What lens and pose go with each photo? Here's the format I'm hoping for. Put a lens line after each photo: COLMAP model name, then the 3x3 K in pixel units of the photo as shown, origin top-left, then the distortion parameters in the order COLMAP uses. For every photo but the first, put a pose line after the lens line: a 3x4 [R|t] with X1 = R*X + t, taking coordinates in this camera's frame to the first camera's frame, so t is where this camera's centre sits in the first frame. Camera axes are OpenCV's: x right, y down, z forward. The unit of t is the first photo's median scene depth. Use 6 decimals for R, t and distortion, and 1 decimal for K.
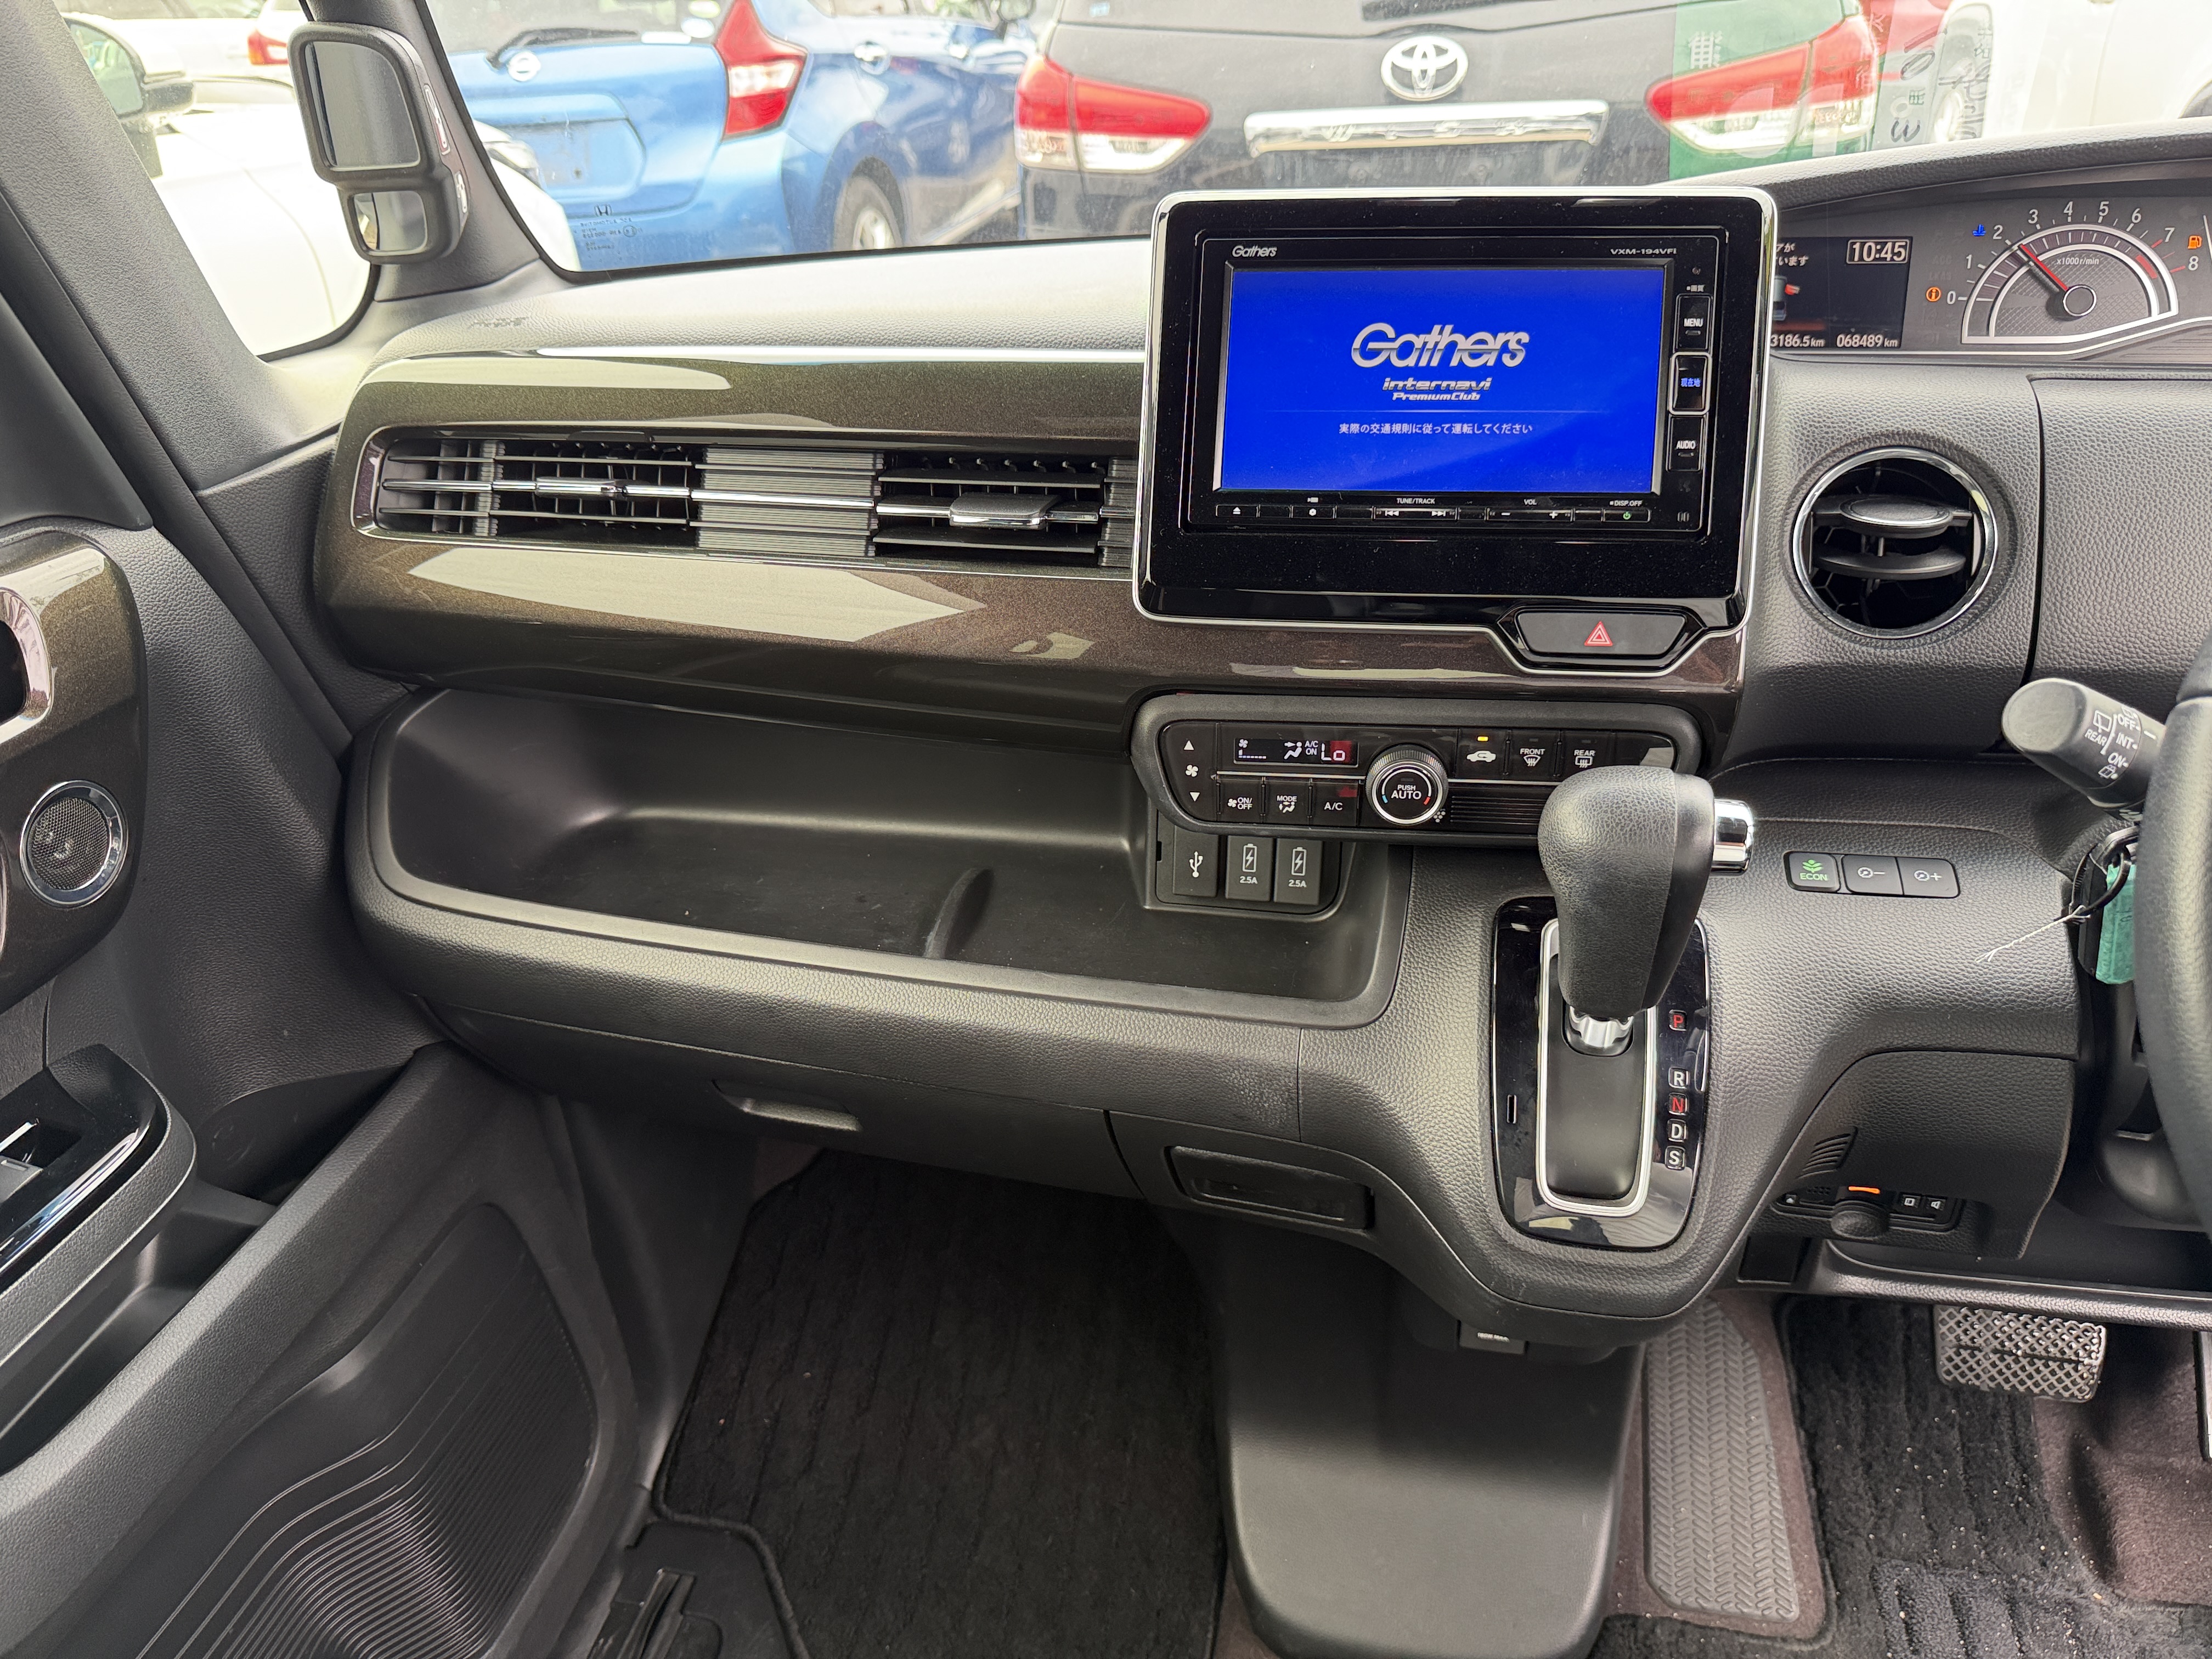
lens RADIAL K [[1586.6, 0, 1077.4], [0, 1586.6, 832.1], [0, 0, 1]] dist [0.055993, -0.120653]
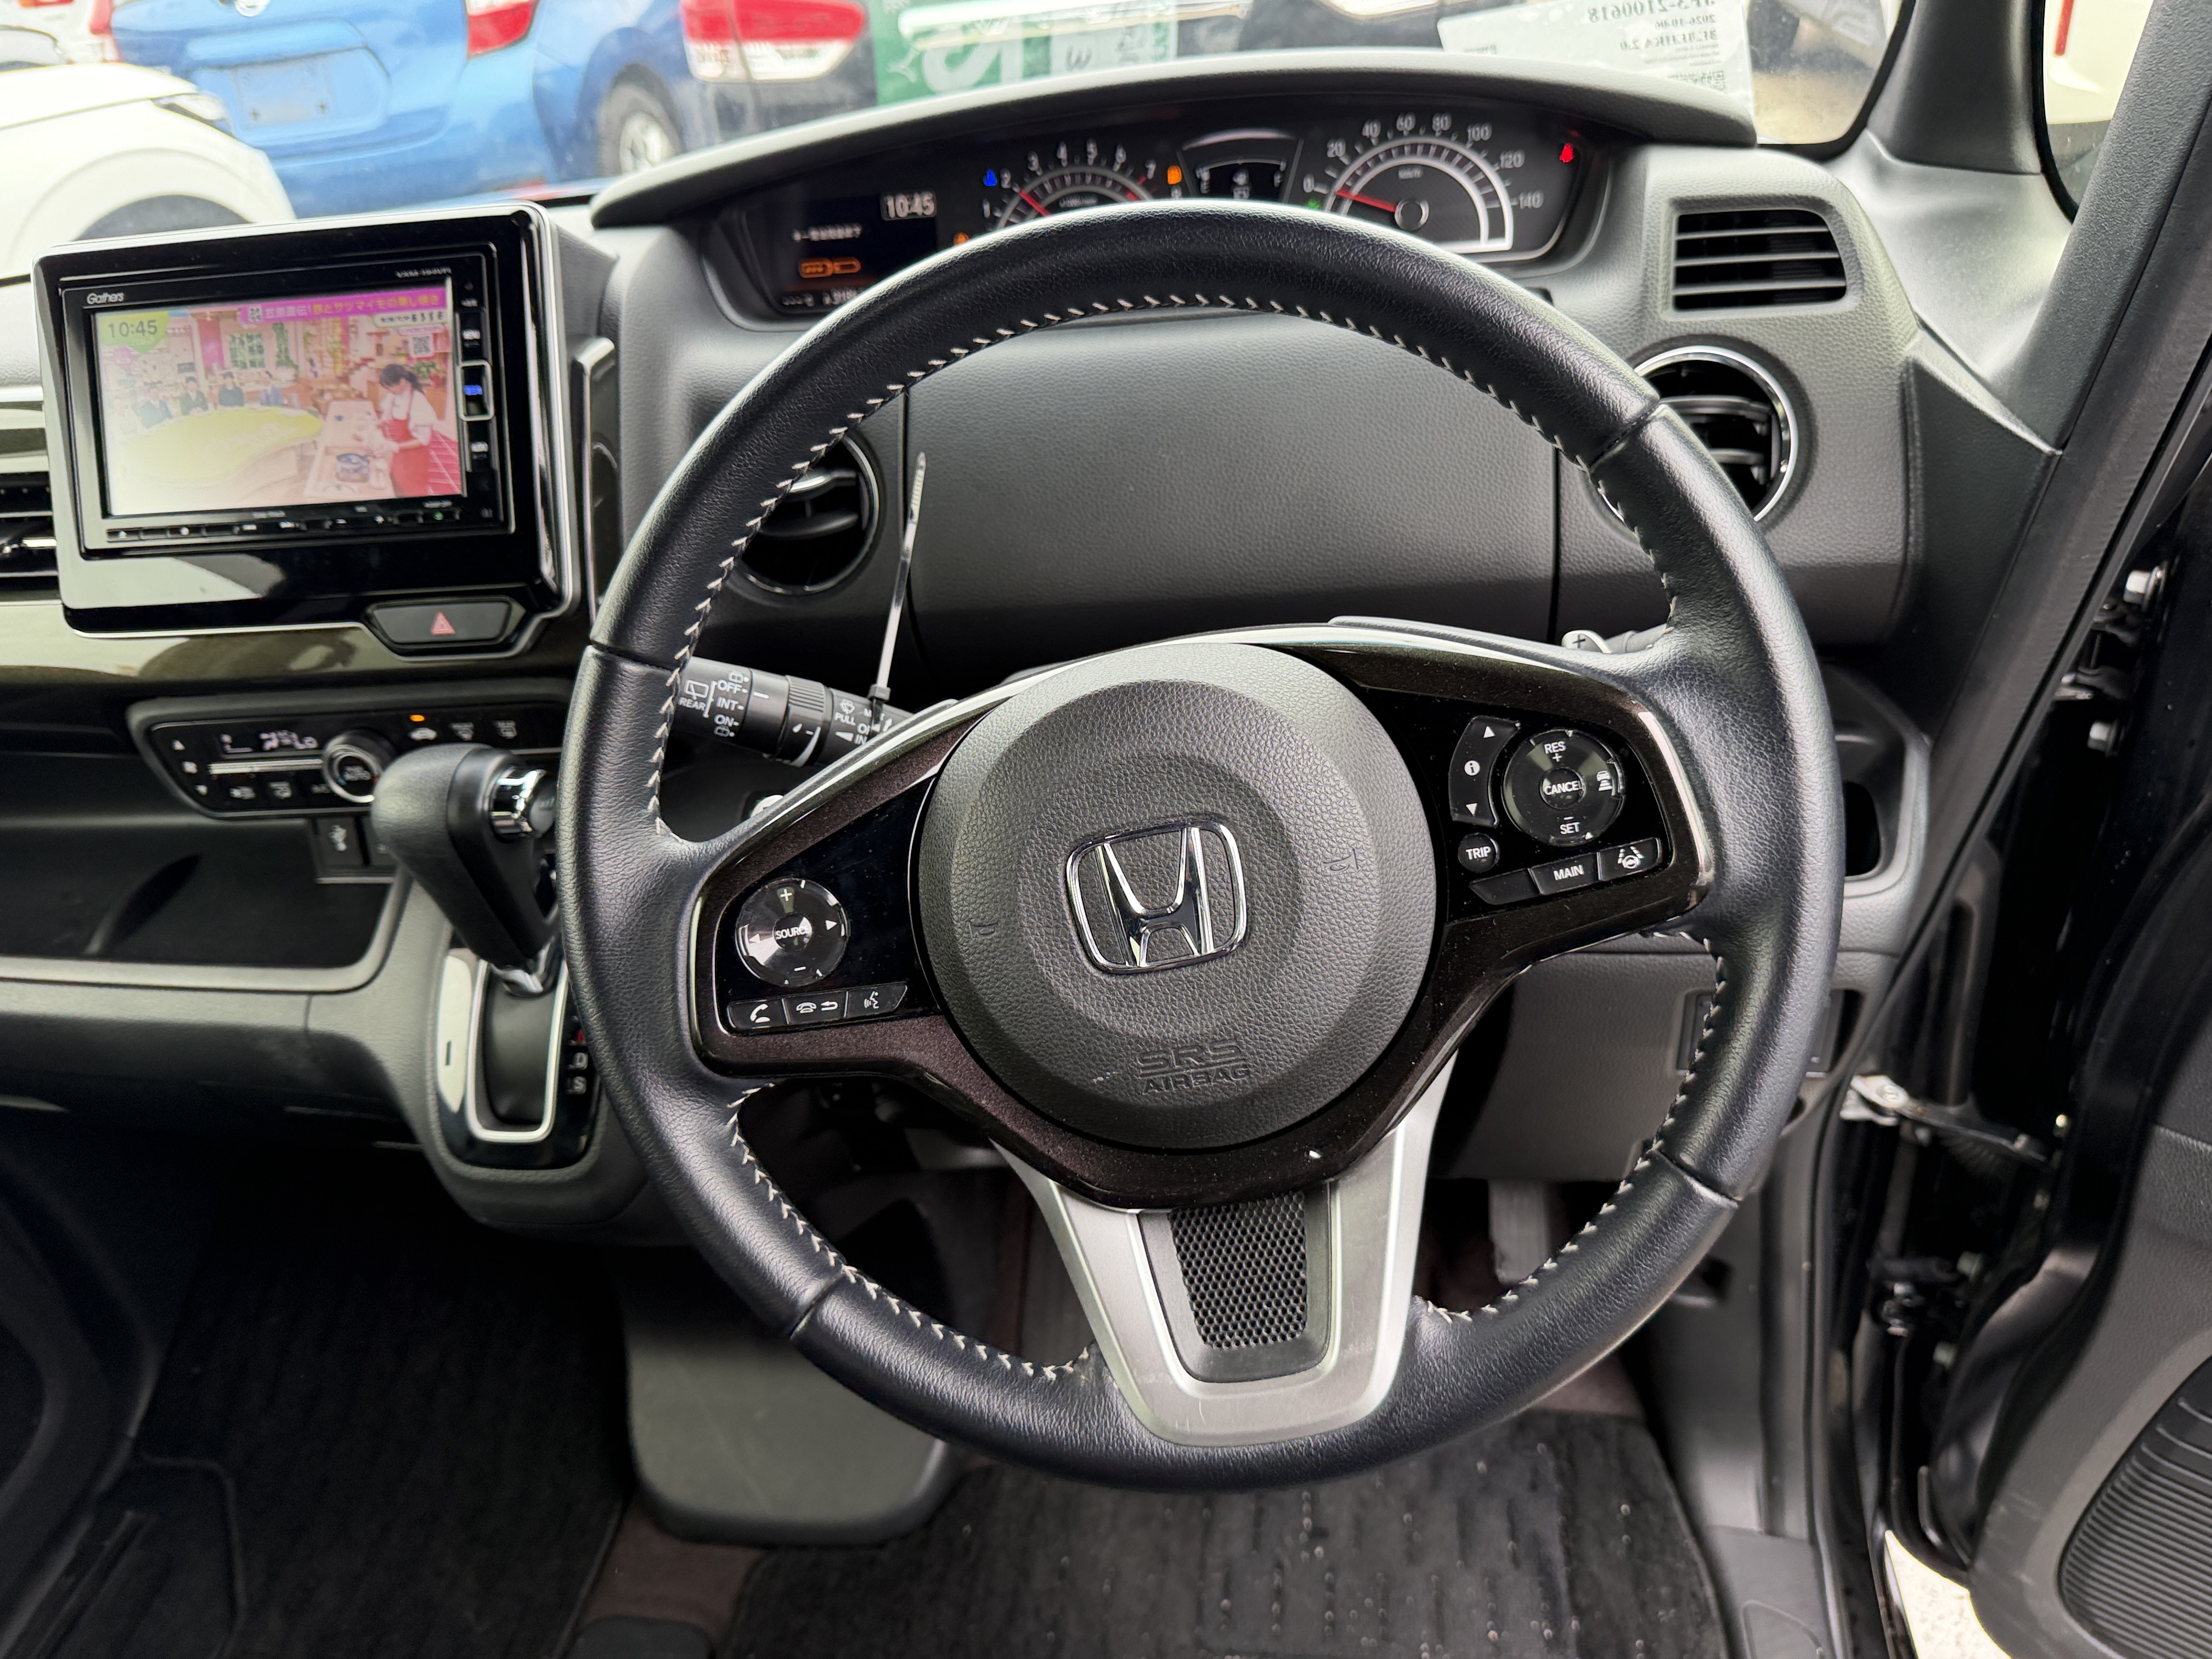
lens RADIAL K [[1603.5, 0, 1106.0], [0, 1603.5, 829.5], [0, 0, 1]] dist [0.012589, -0.038836]
pose [[0.994775, -0.093152, 0.041786, 0.549402], [0.090187, 0.993602, 0.067974, -0.012247], [-0.047851, -0.063850, 0.996812, -0.105546]]
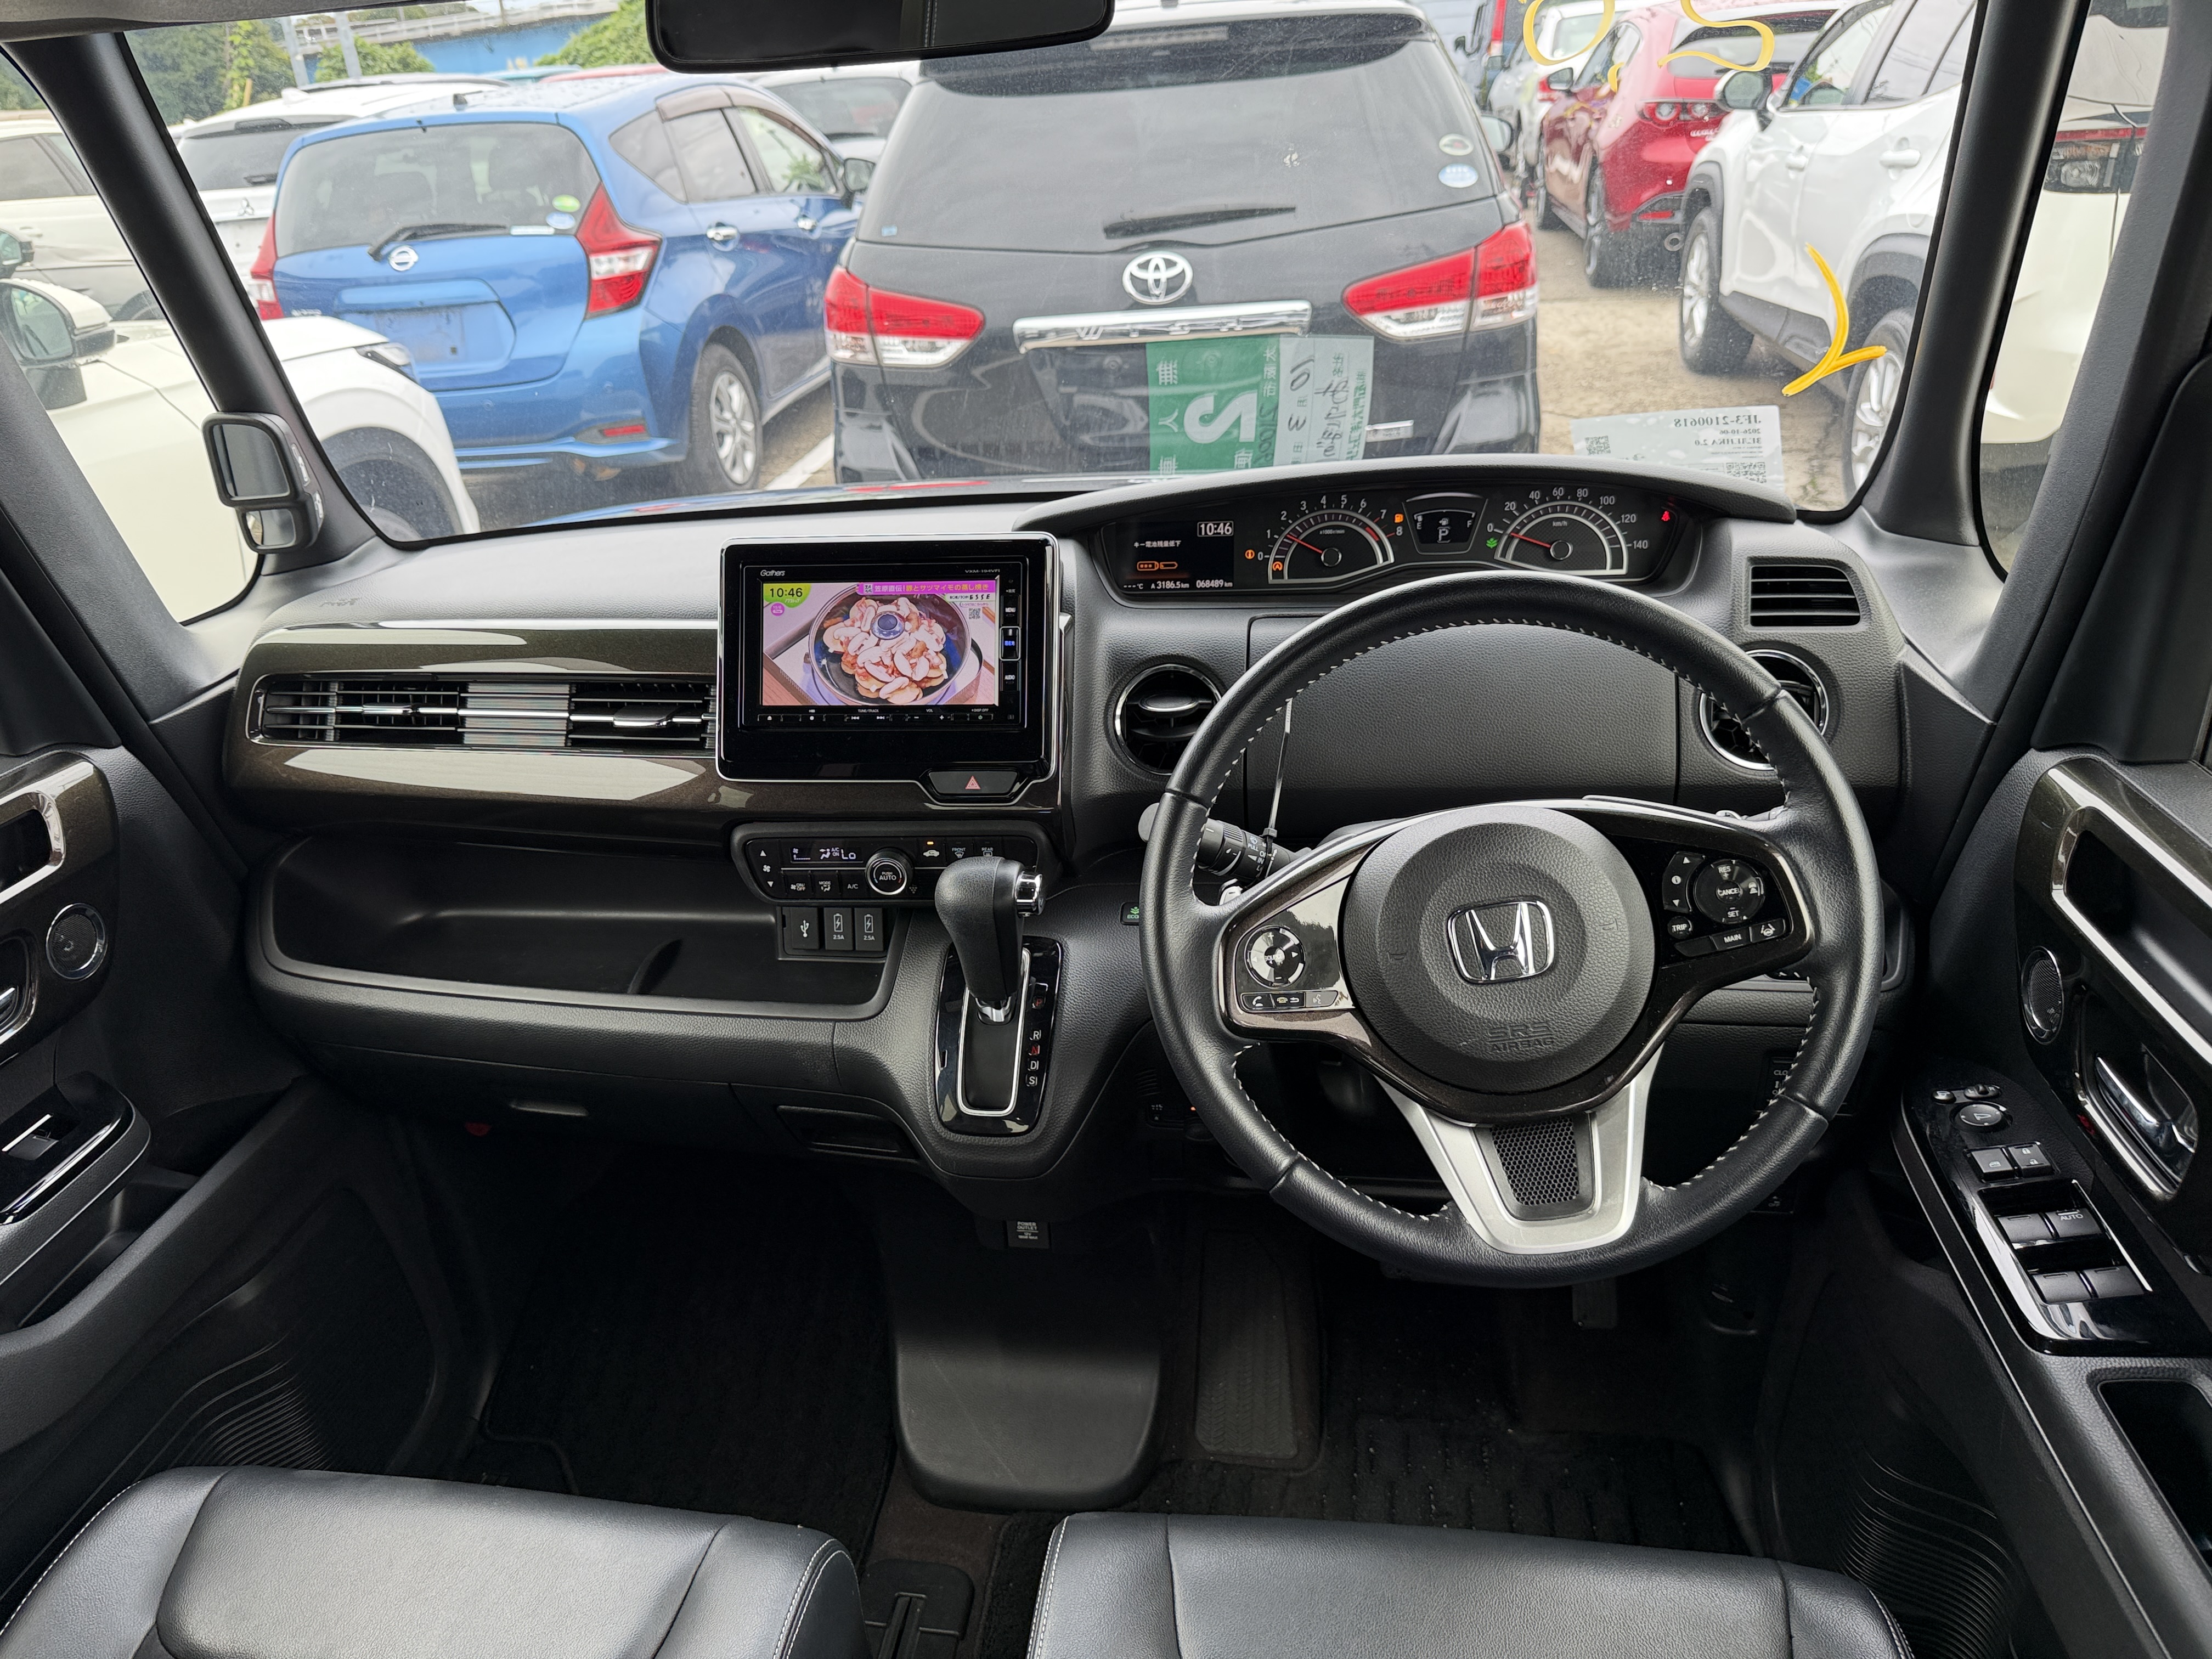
lens RADIAL K [[1572.1, 0, 1044.3], [0, 1572.1, 829.9], [0, 0, 1]] dist [0.068220, -0.147387]
pose [[0.998451, -0.038304, 0.040346, 0.252635], [0.040946, 0.996923, -0.066835, 0.036616], [-0.037662, 0.068384, 0.996948, -0.555853]]
